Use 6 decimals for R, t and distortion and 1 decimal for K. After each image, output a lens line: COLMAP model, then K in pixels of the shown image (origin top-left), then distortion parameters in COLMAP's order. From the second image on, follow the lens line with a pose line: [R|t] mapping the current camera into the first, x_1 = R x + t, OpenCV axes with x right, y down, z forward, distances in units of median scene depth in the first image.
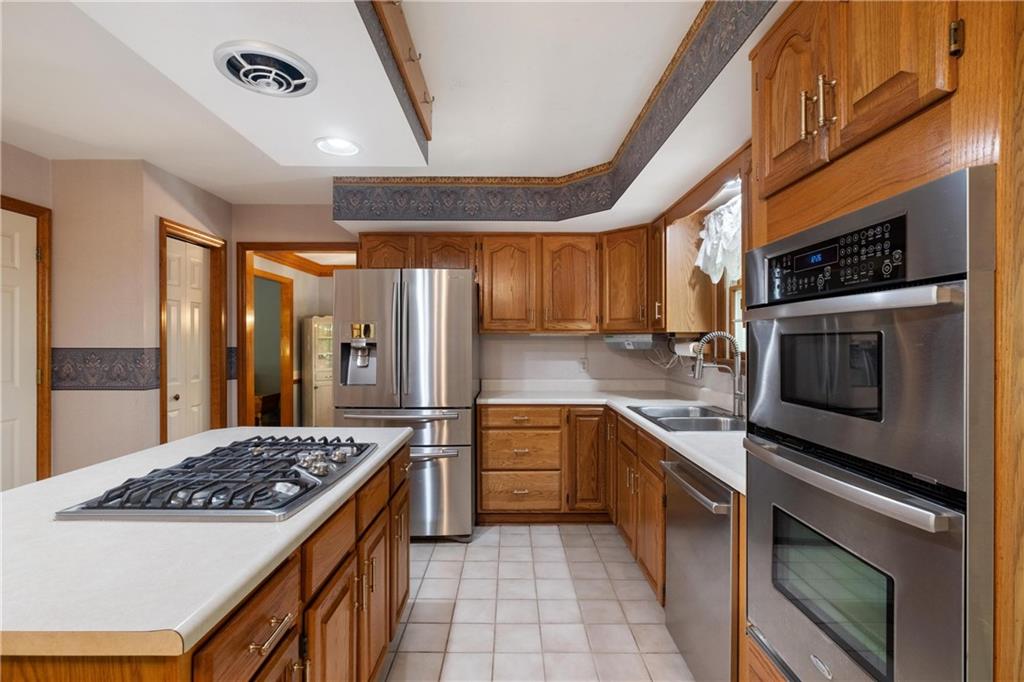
lens RADIAL K [[476.9, 0, 509.6], [0, 476.9, 344.4], [0, 0, 1]] dist [-0.001344, 0.000530]
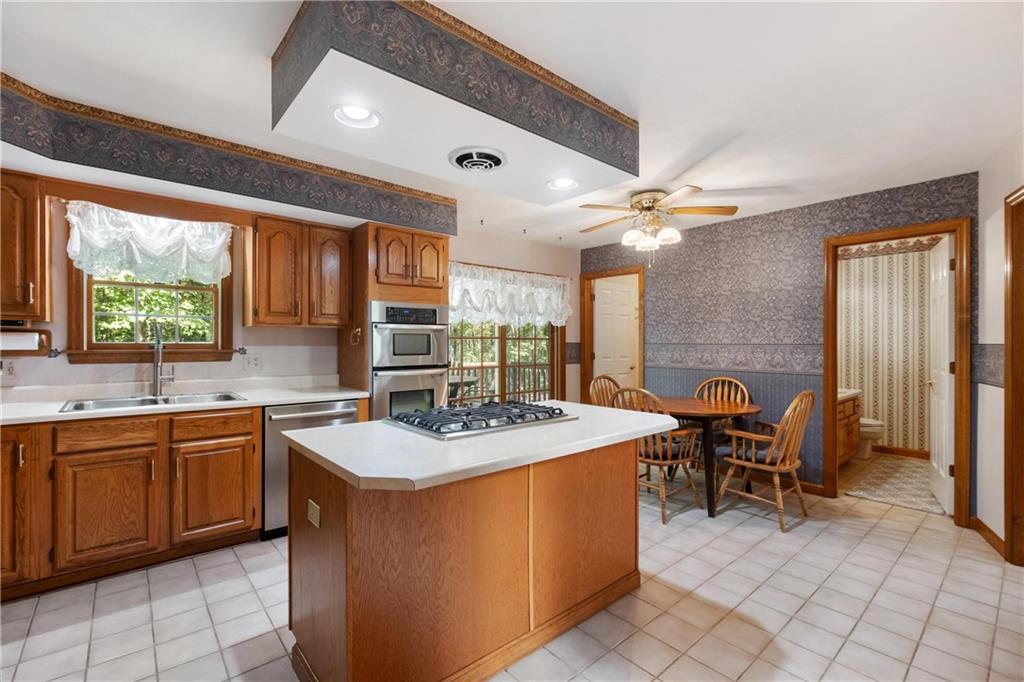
lens RADIAL K [[453.5, 0, 510.5], [0, 453.5, 343.0], [0, 0, 1]] dist [-0.001193, -0.000081]
pose [[-0.653899, -0.005795, 0.756559, -0.743901], [-0.001598, 0.999979, 0.006279, 0.006899], [-0.756580, 0.002897, -0.653895, 0.829619]]
